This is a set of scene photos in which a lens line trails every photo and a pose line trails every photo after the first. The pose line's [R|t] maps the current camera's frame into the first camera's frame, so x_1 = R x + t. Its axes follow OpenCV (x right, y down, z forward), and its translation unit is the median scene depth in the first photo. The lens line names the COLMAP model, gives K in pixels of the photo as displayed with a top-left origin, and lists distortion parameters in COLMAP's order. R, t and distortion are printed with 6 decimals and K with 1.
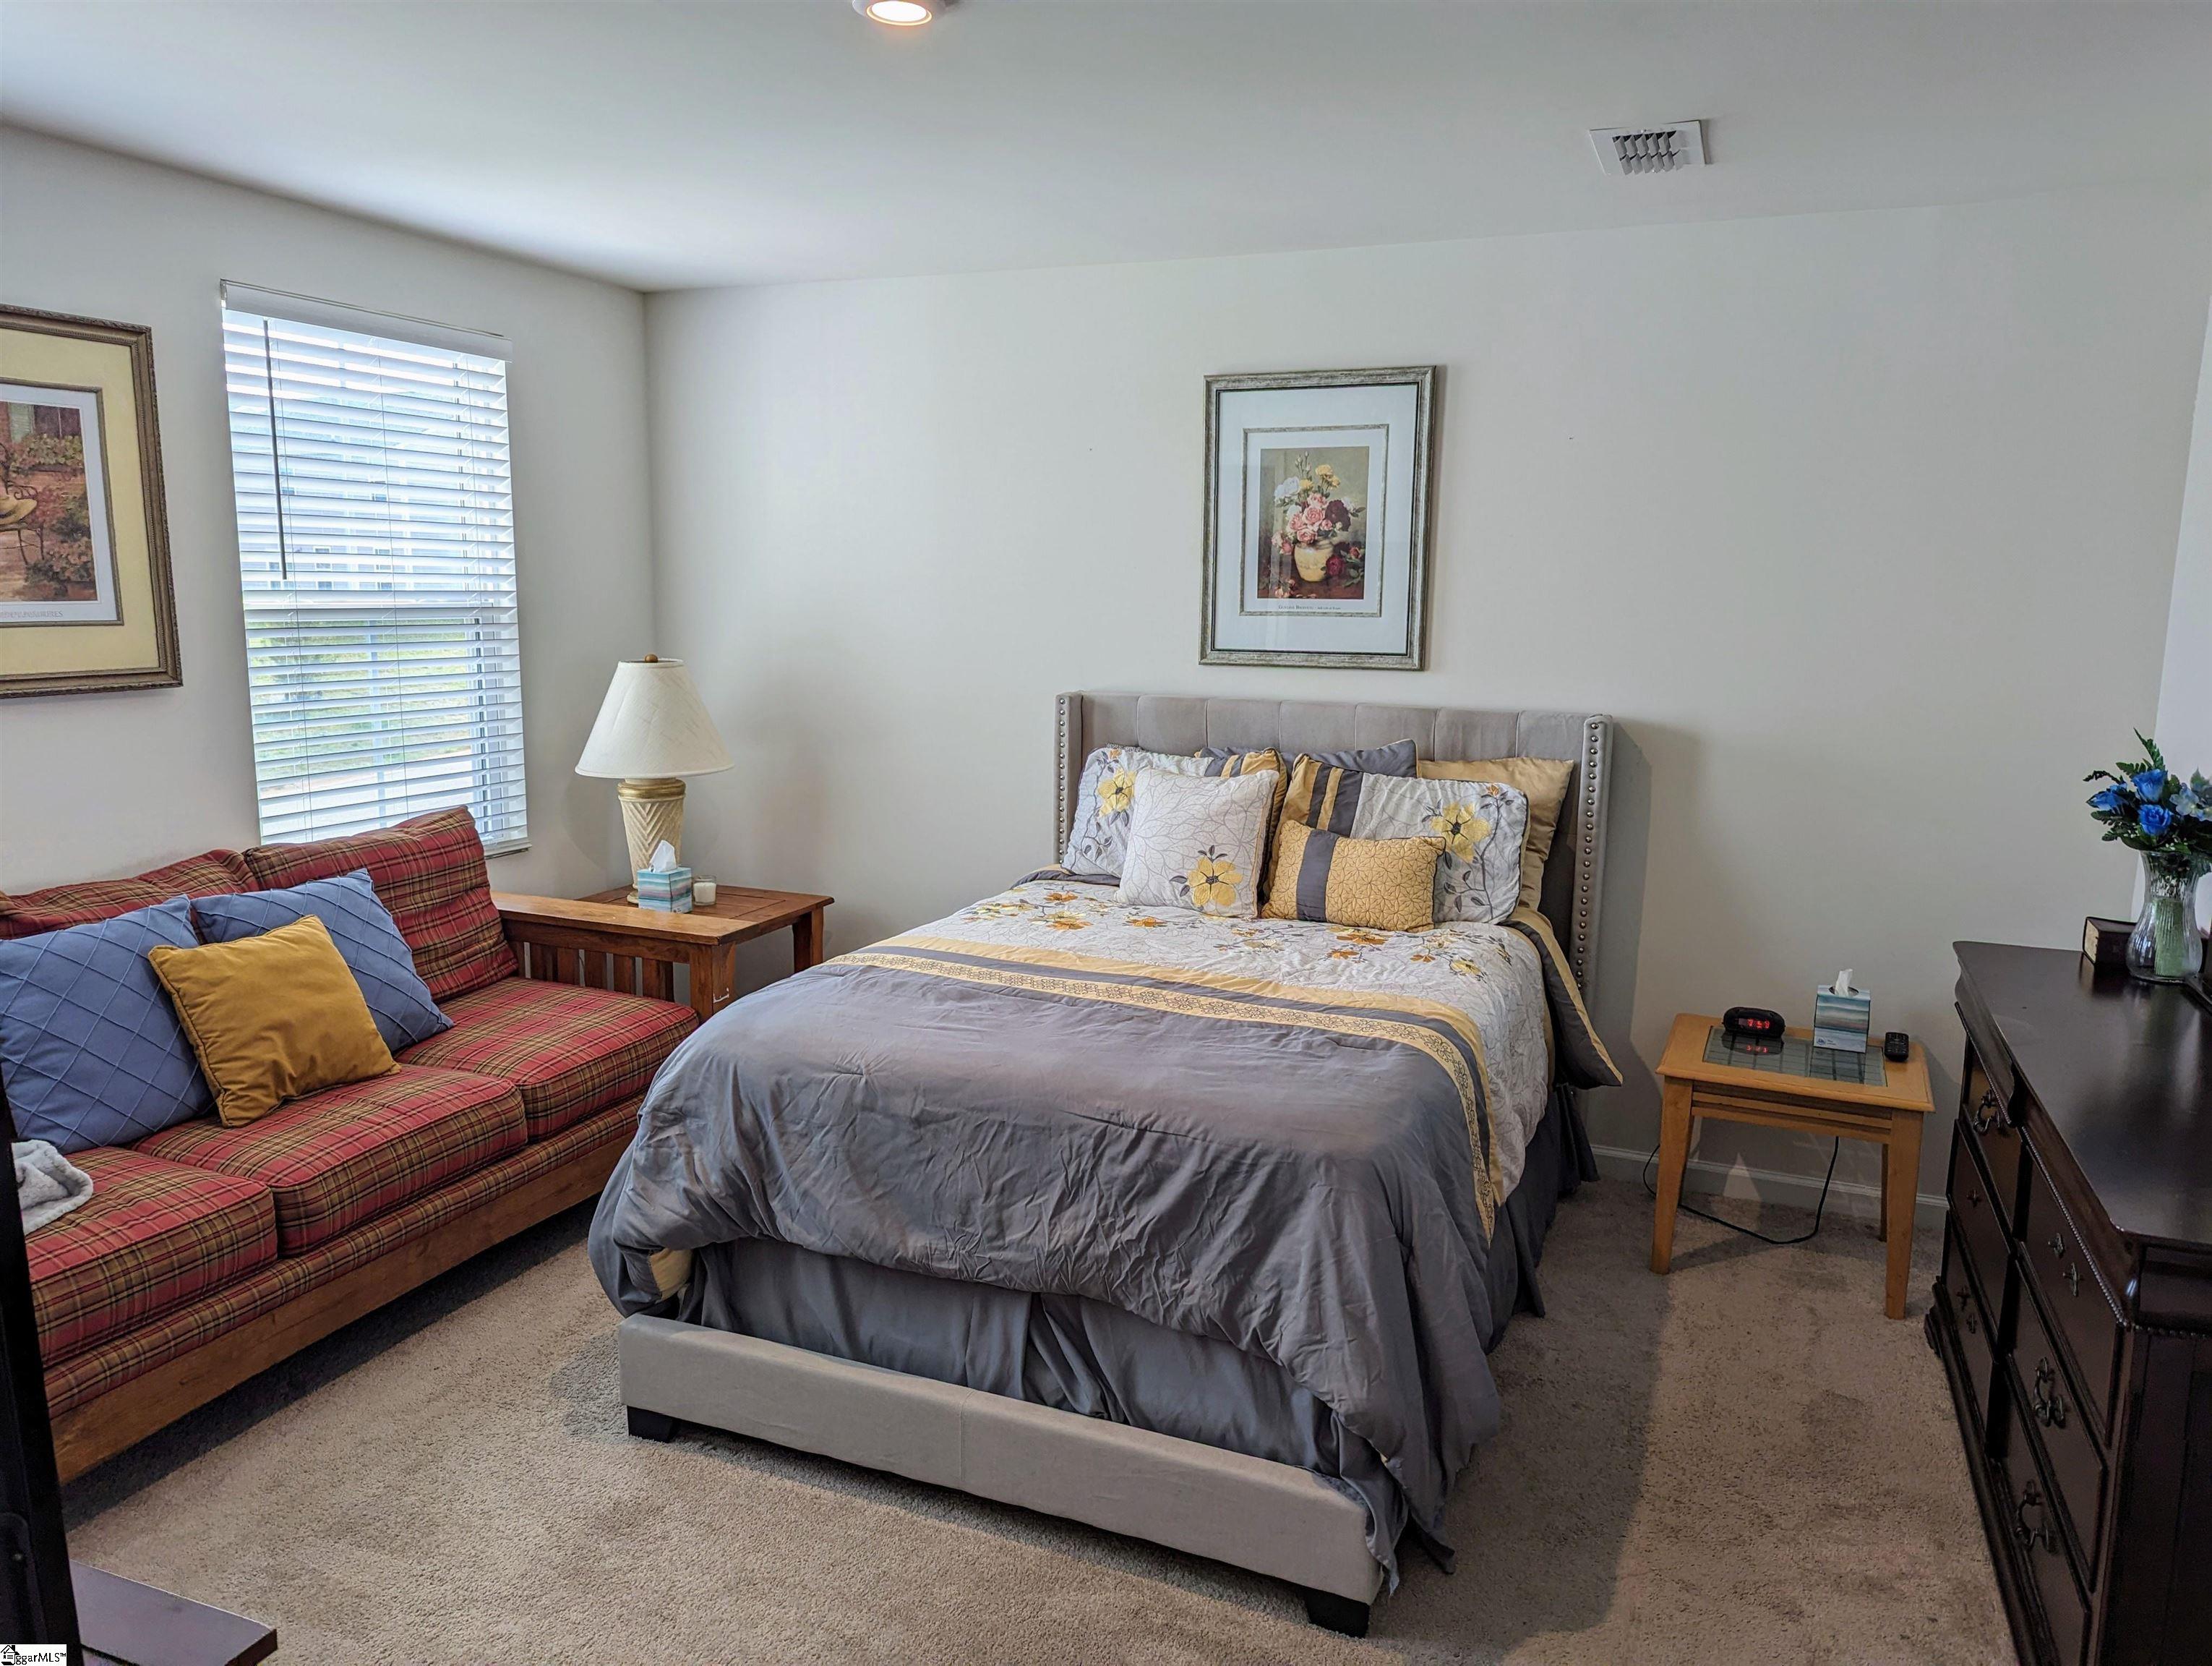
lens RADIAL K [[1563.6, 0, 1112.9], [0, 1563.6, 839.2], [0, 0, 1]] dist [0.054386, -0.009470]
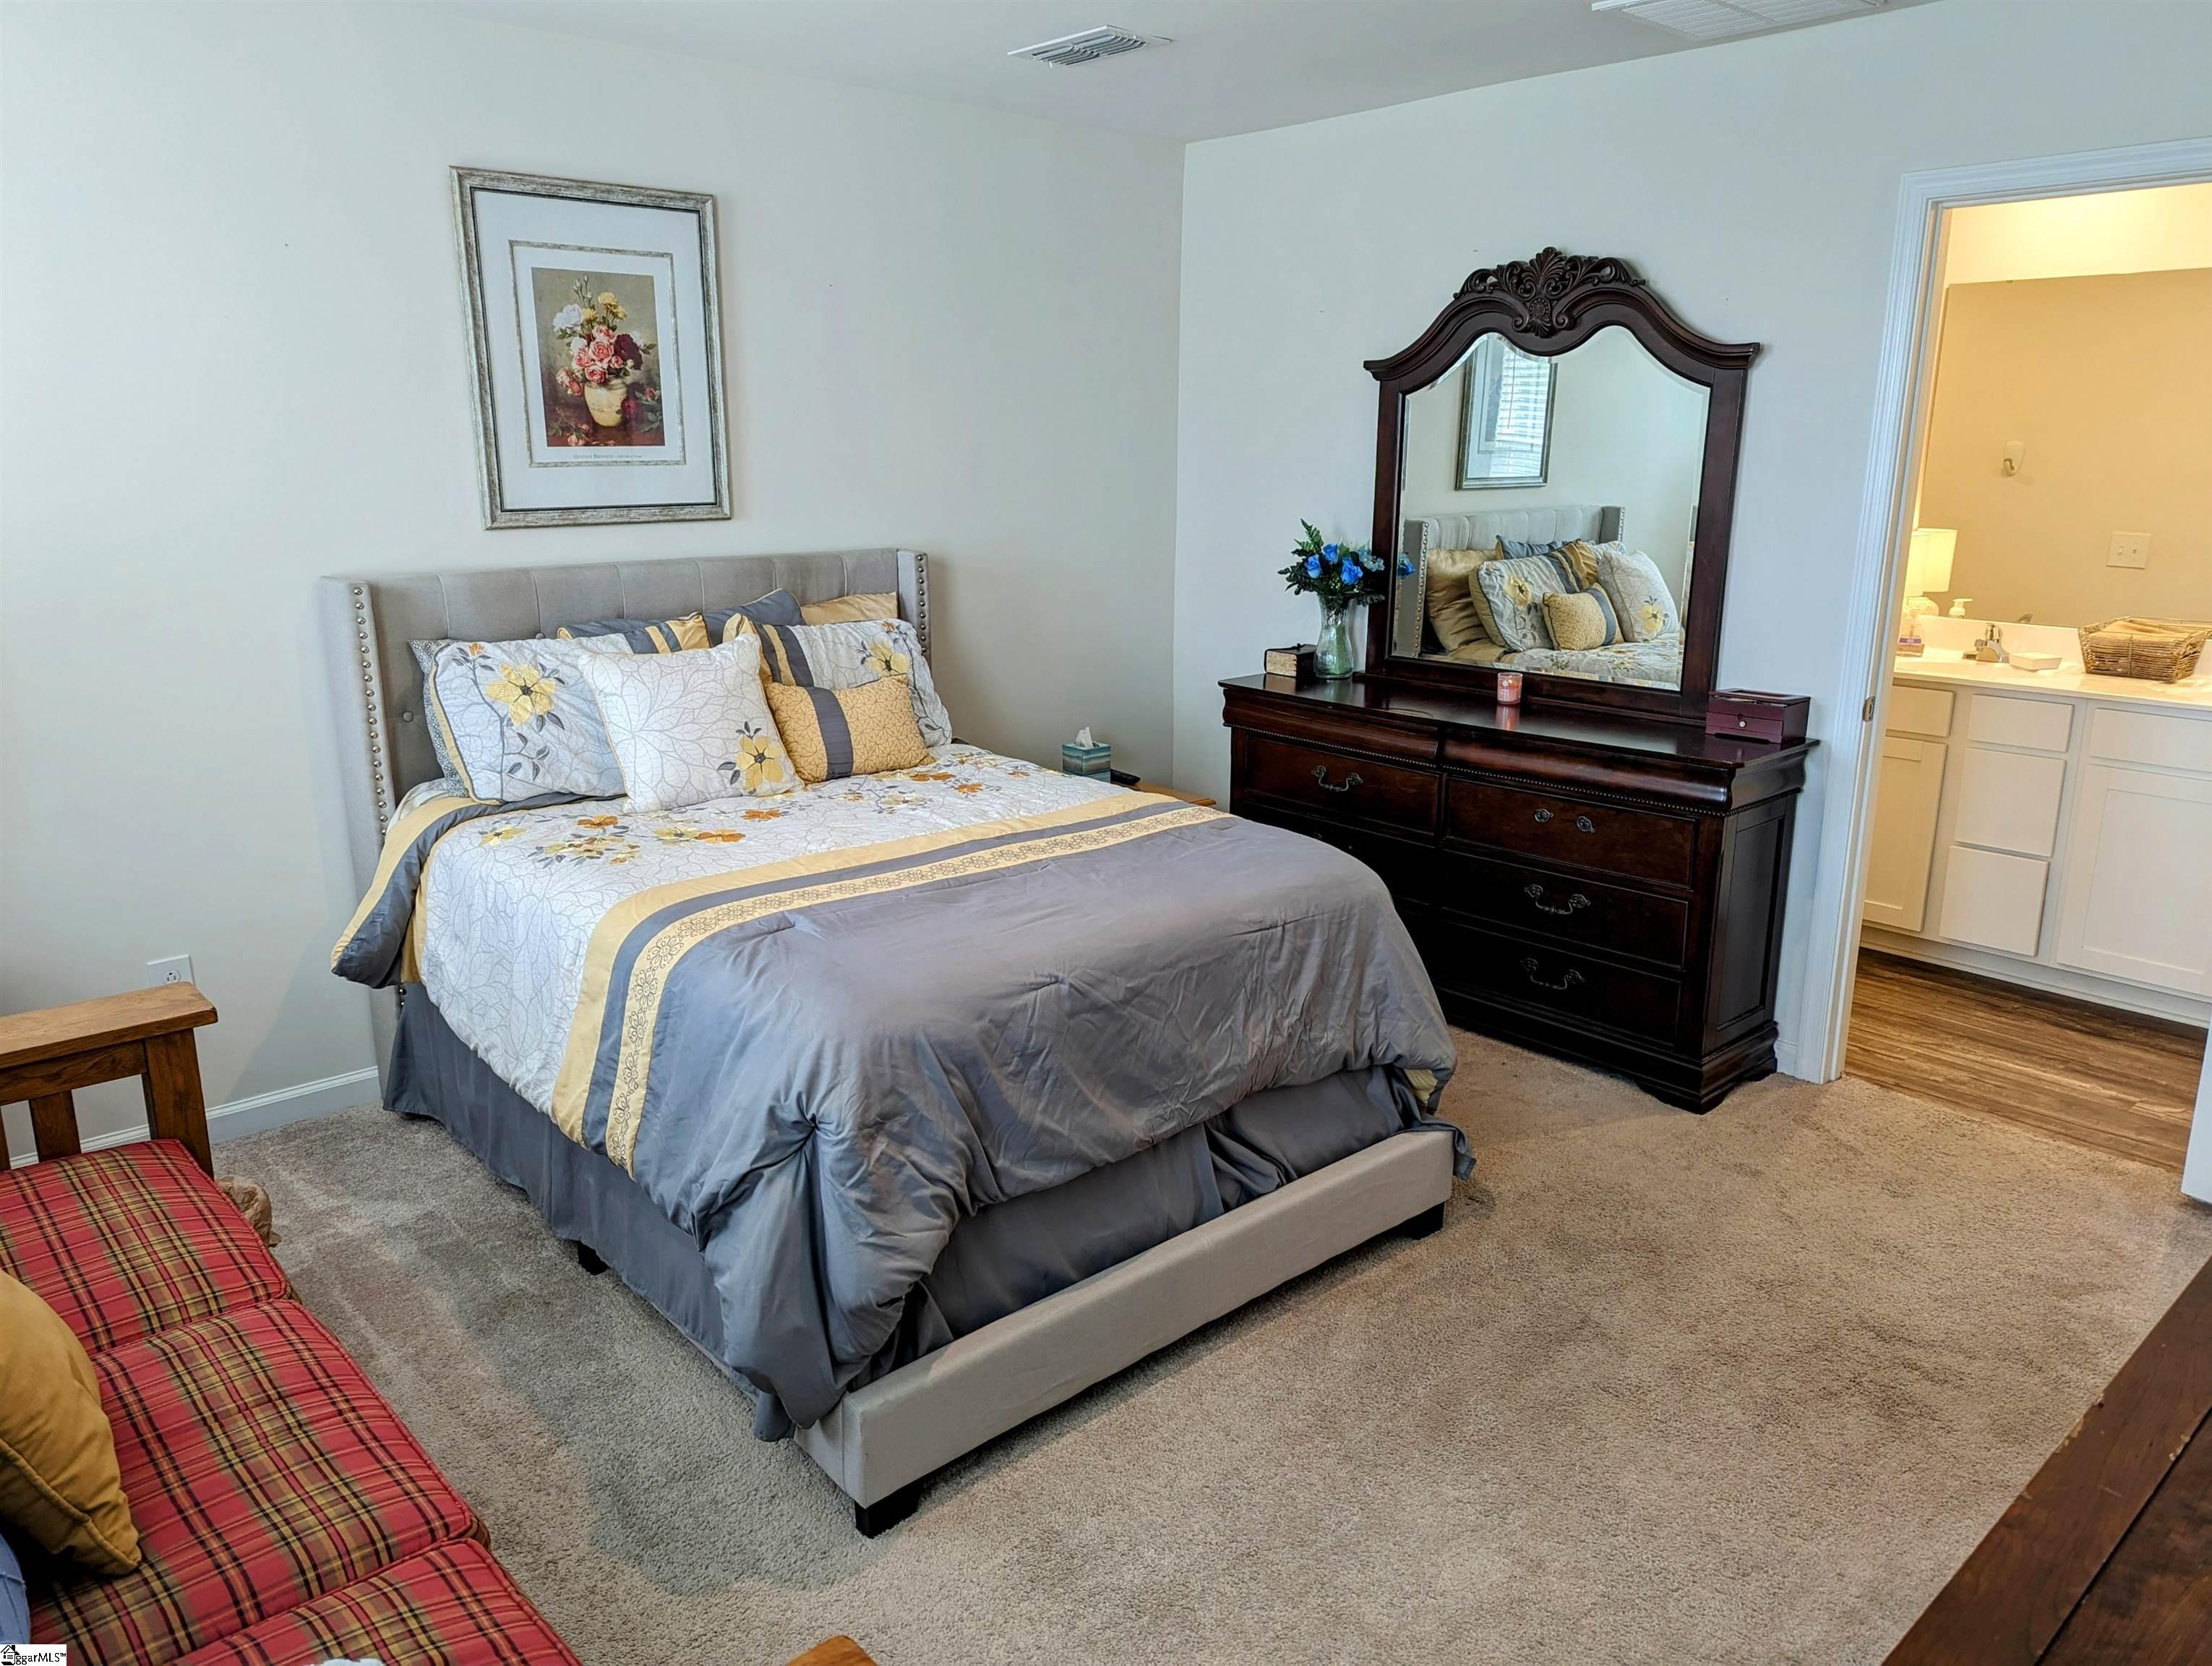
lens RADIAL K [[1563.6, 0, 1117.7], [0, 1563.6, 817.6], [0, 0, 1]] dist [0.054386, -0.009470]
pose [[0.427706, -0.231579, 0.873750, -0.588783], [0.156701, 0.970985, 0.180644, -0.065637], [-0.890232, 0.059655, 0.451584, 0.352993]]
